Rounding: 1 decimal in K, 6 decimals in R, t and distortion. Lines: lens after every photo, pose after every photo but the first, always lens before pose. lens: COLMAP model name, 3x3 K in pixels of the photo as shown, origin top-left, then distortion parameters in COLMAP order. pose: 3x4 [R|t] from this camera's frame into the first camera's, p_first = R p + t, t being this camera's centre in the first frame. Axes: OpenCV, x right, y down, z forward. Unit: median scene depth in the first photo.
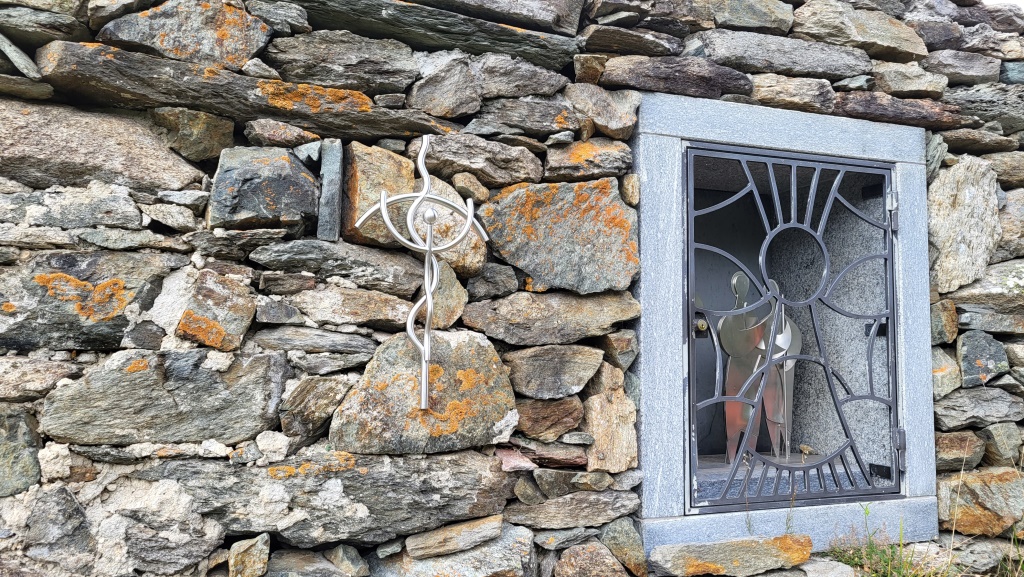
lens RADIAL K [[770.8, 0, 512.5], [0, 770.8, 291.4], [0, 0, 1]] dist [0.061625, -0.032881]
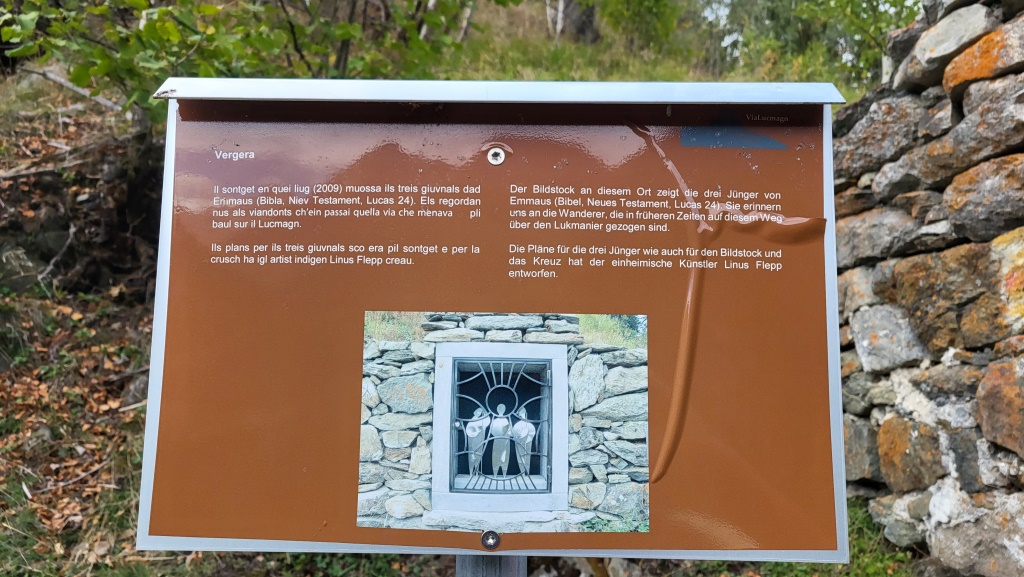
lens RADIAL K [[770.8, 0, 512.4], [0, 770.8, 288.1], [0, 0, 1]] dist [0.061625, -0.032881]
pose [[0.934269, -0.051119, -0.352886, 1.515281], [0.011456, 0.993463, -0.113583, -0.132201], [0.356385, 0.102074, 0.928747, -1.686594]]
